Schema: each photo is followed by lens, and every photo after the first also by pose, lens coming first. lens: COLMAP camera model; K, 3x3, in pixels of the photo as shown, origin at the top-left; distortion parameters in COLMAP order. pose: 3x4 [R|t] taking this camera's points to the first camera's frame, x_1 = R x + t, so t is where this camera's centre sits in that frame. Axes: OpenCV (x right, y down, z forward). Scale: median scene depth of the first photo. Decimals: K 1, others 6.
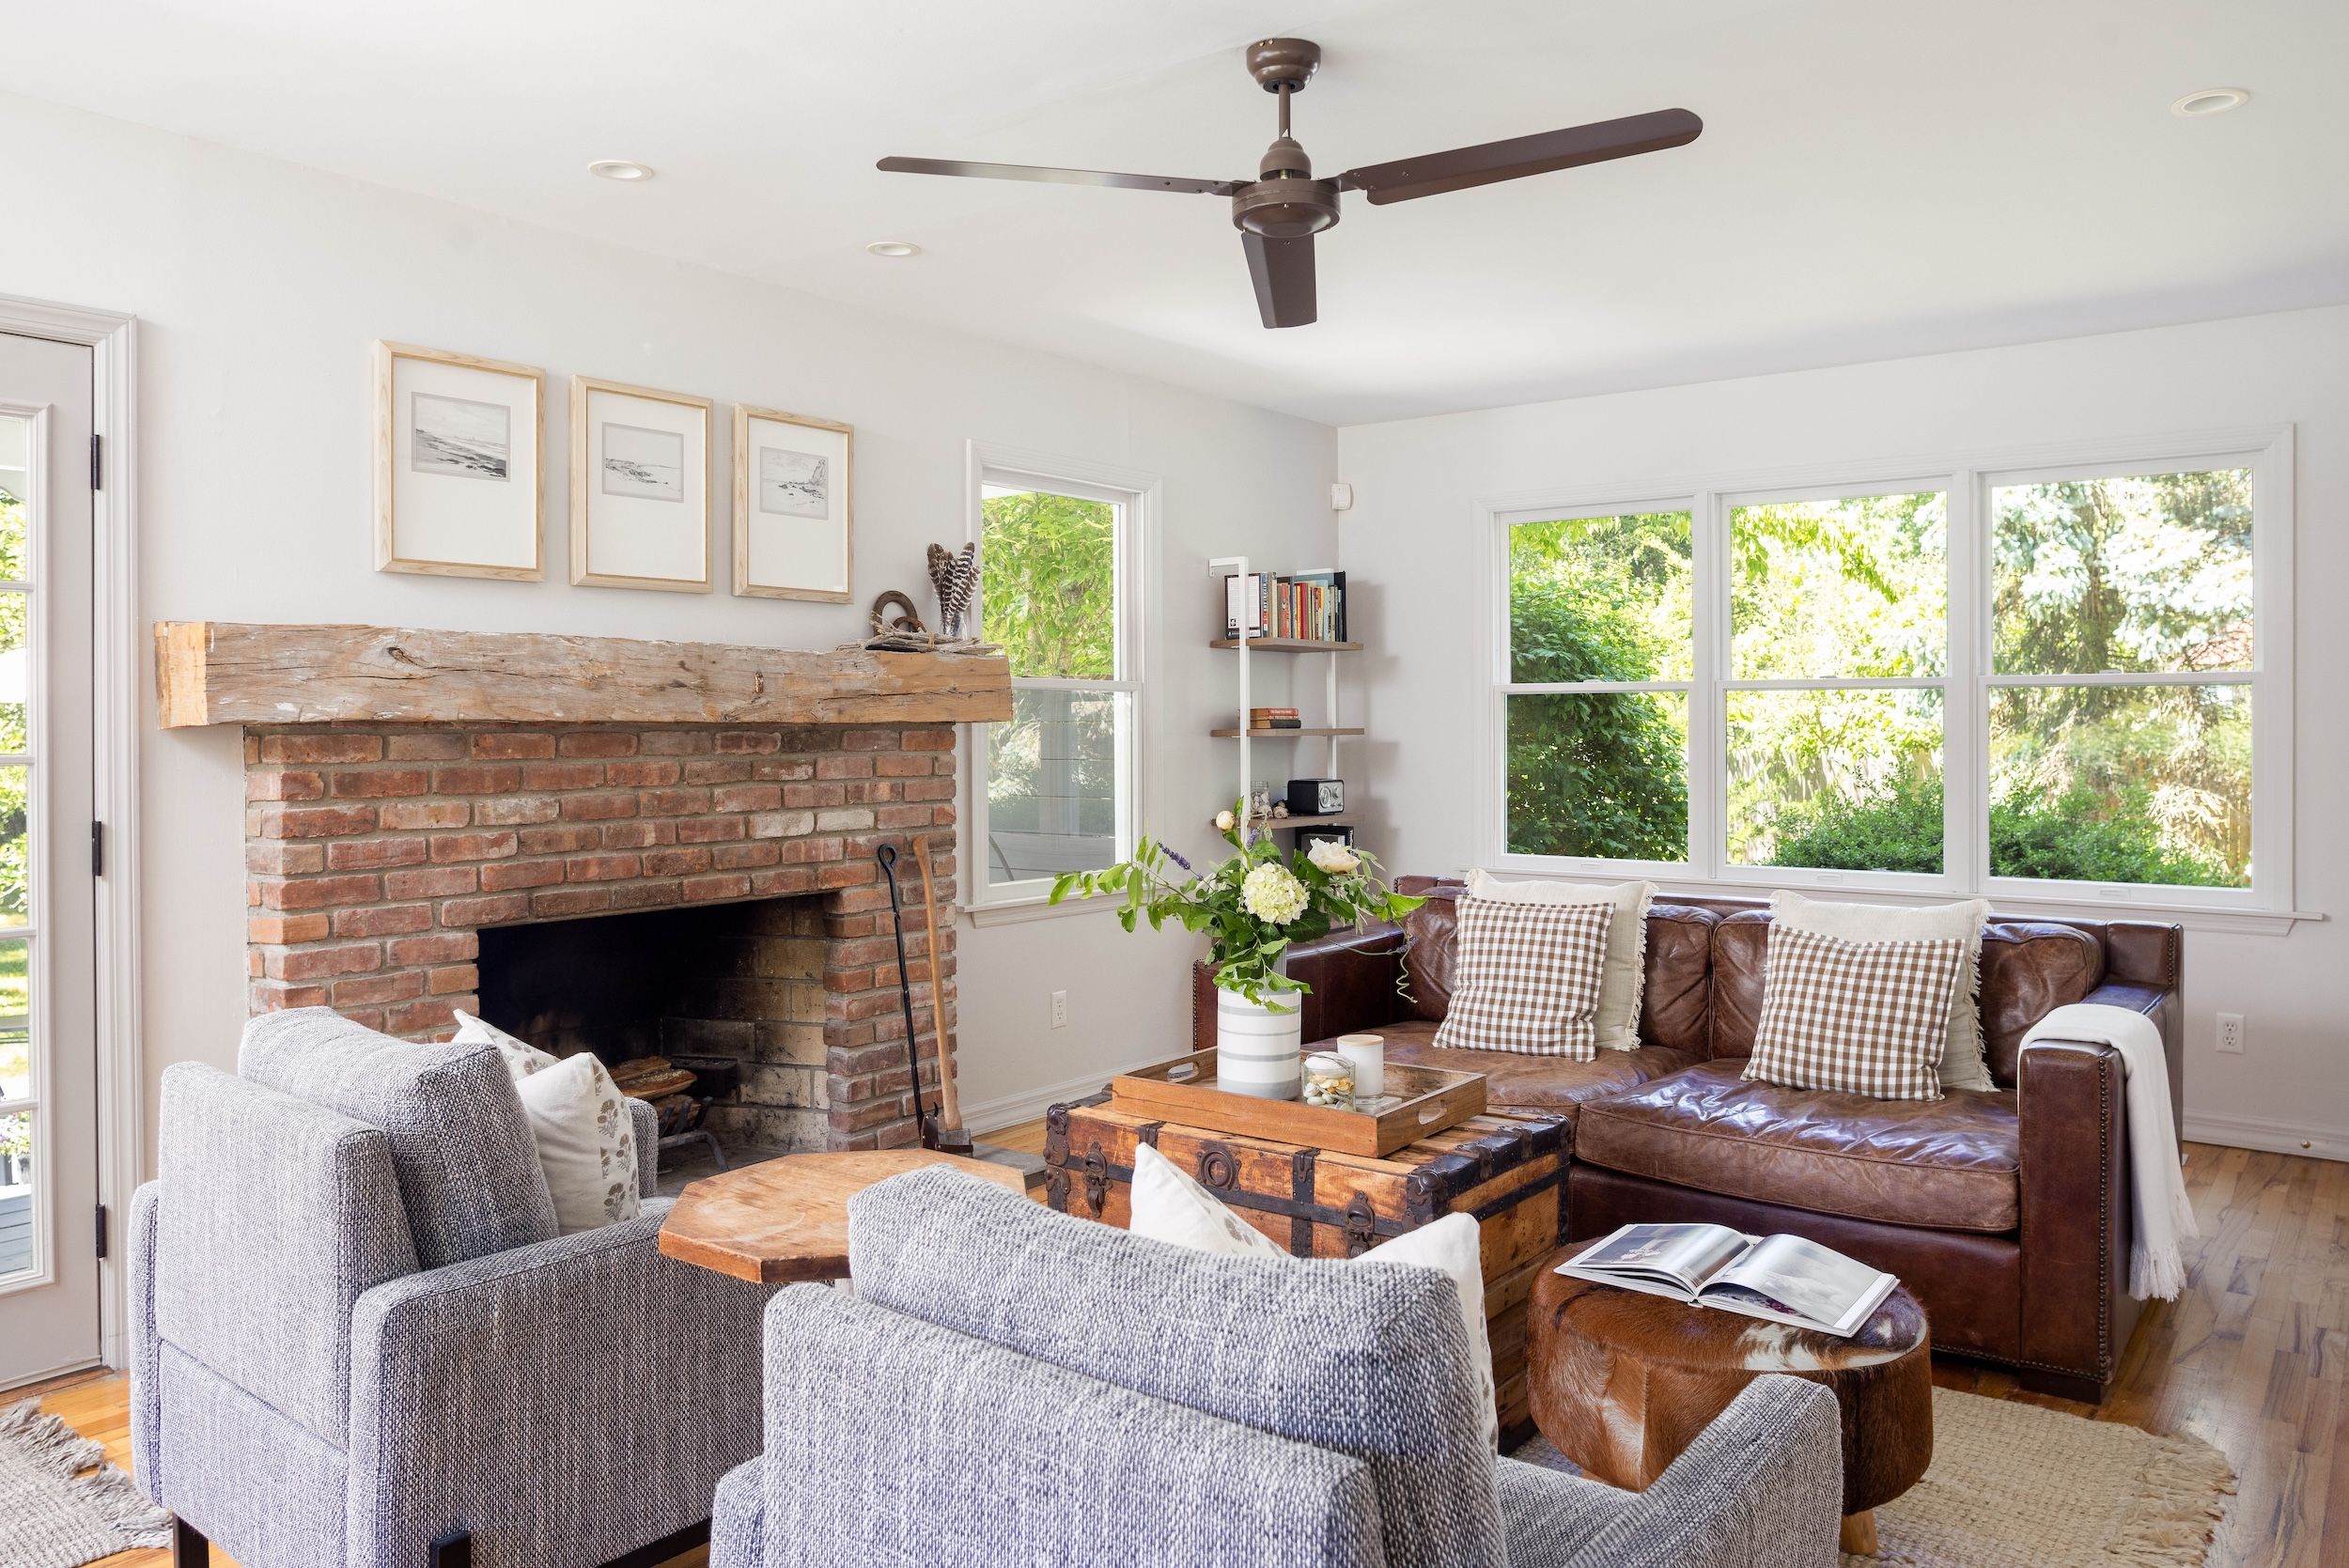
lens RADIAL K [[1685.4, 0, 1175.6], [0, 1685.4, 763.0], [0, 0, 1]] dist [-0.005752, 0.000720]
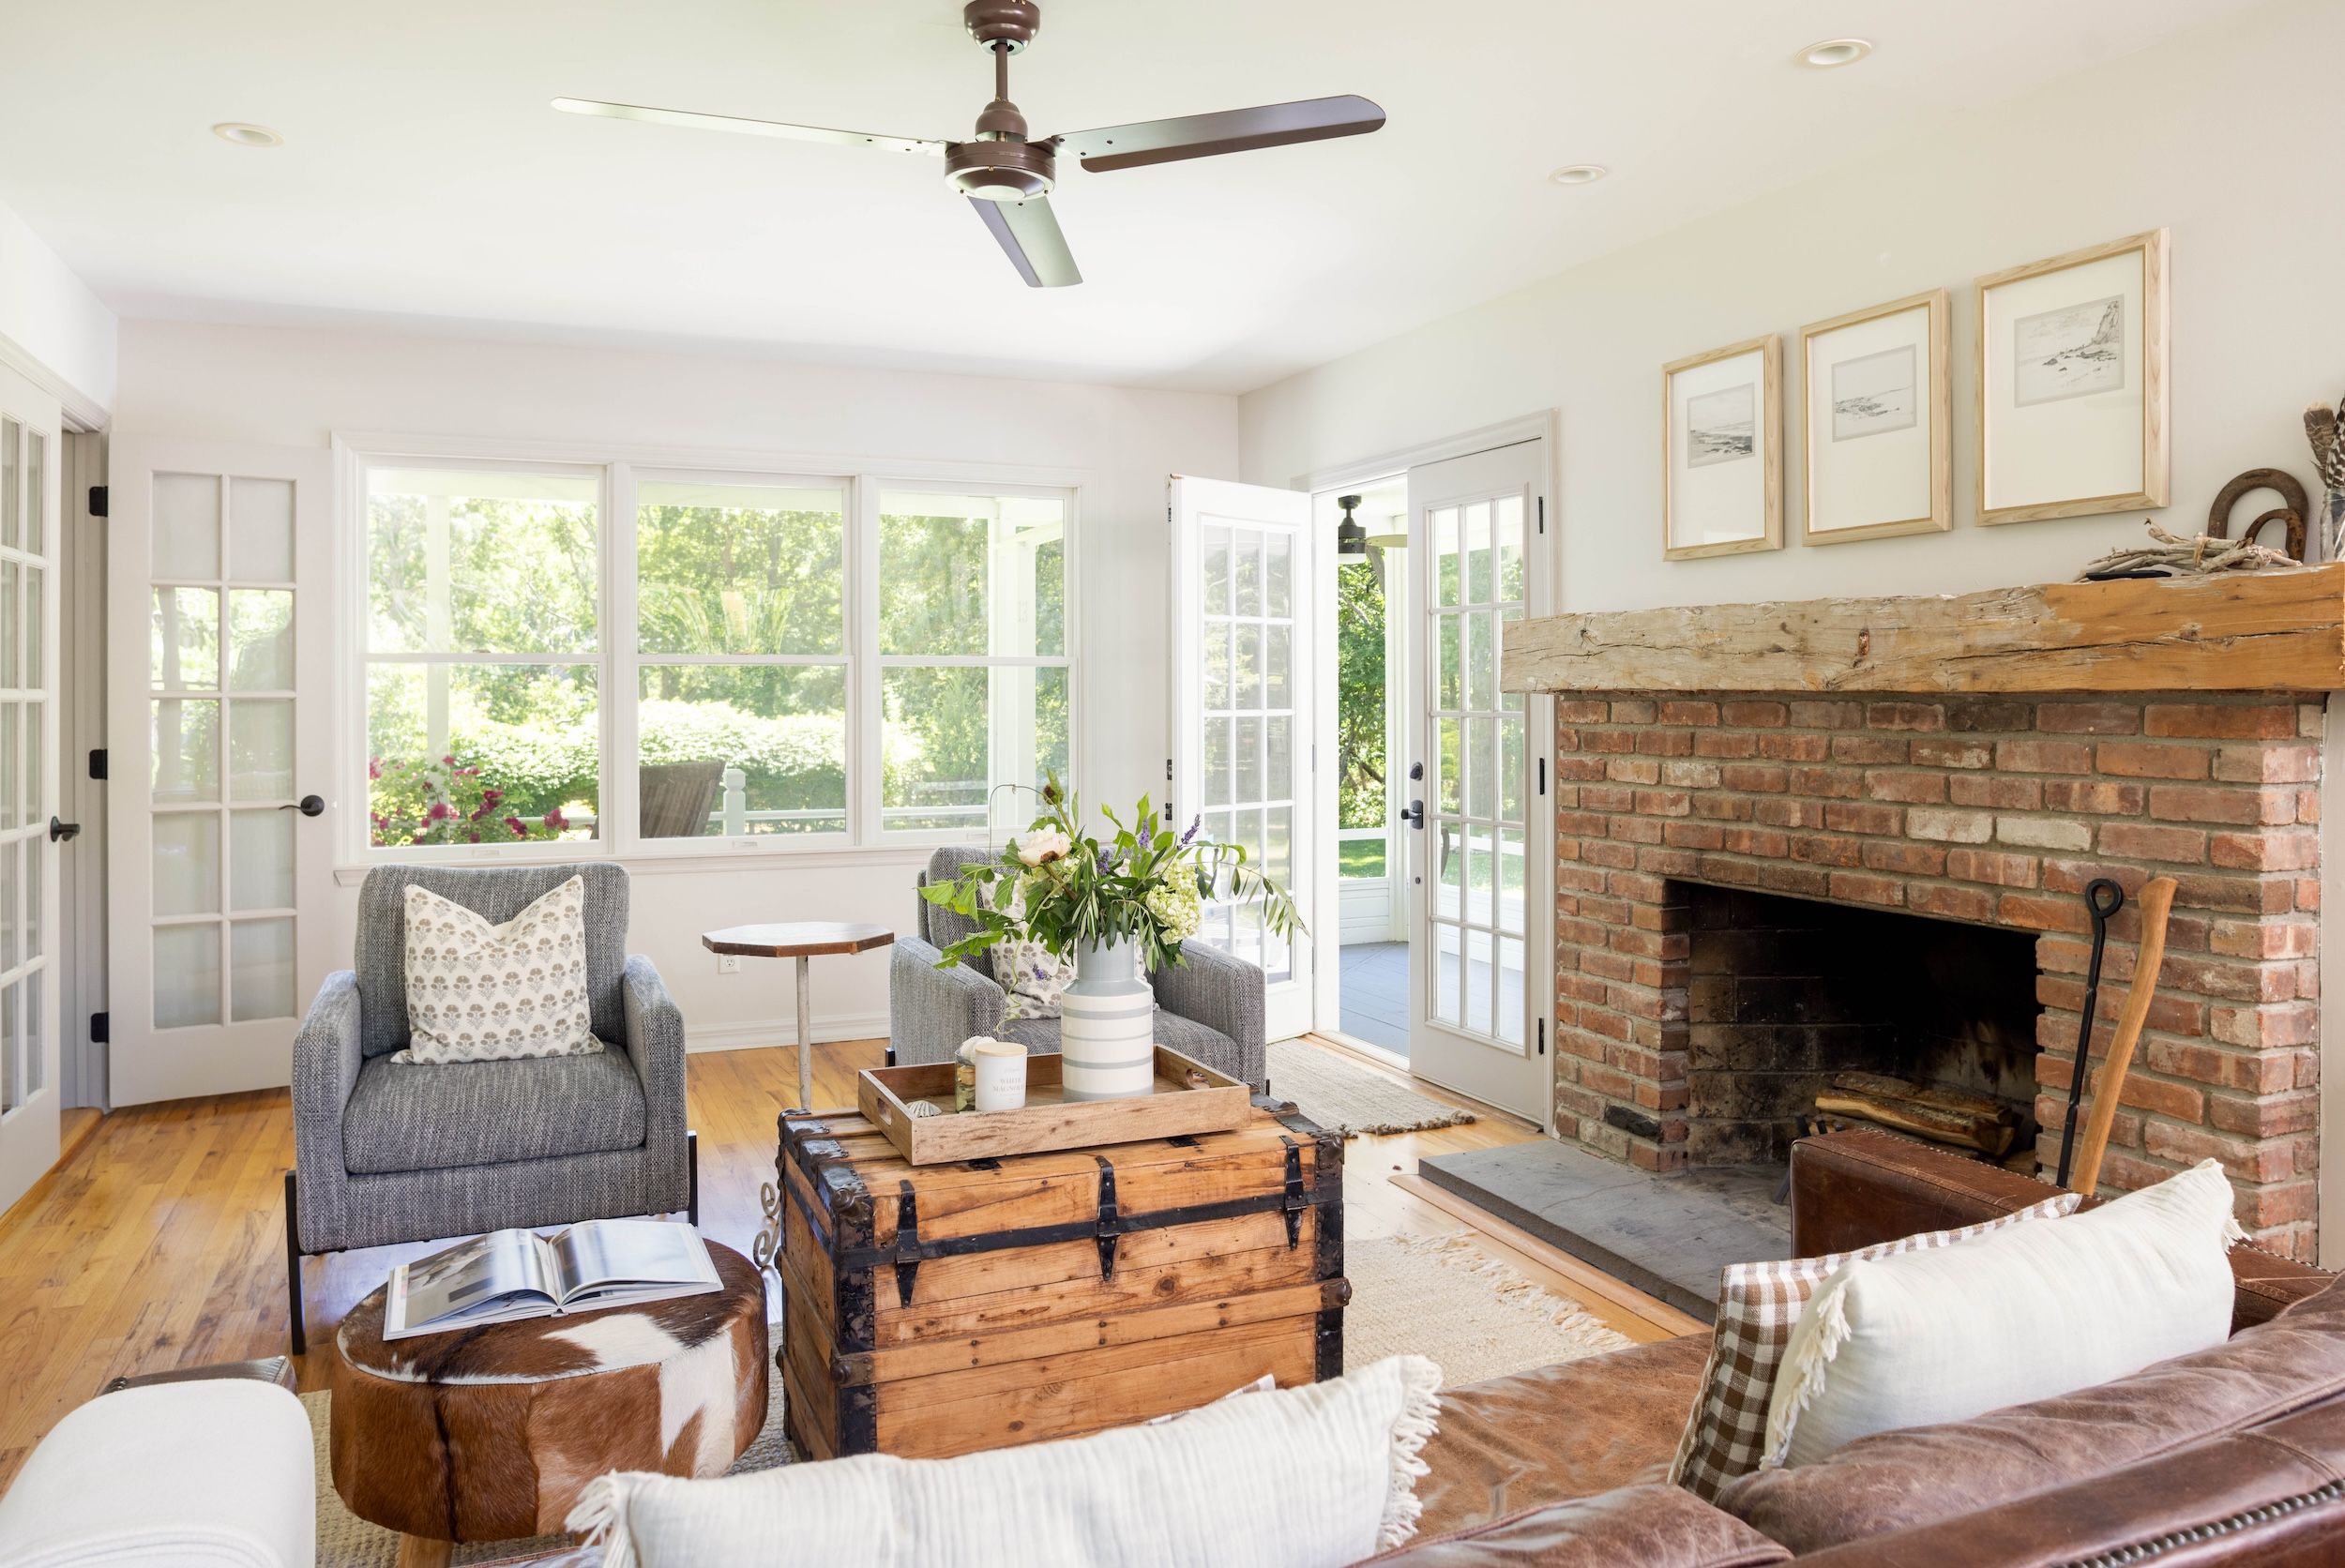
lens RADIAL K [[1682.4, 0, 1173.3], [0, 1682.4, 707.1], [0, 0, 1]] dist [-0.005752, 0.000720]
pose [[-0.488202, 0.011719, -0.872652, 0.624750], [-0.016637, 0.999603, 0.022731, -0.029473], [0.872572, 0.025615, -0.487814, 1.112907]]
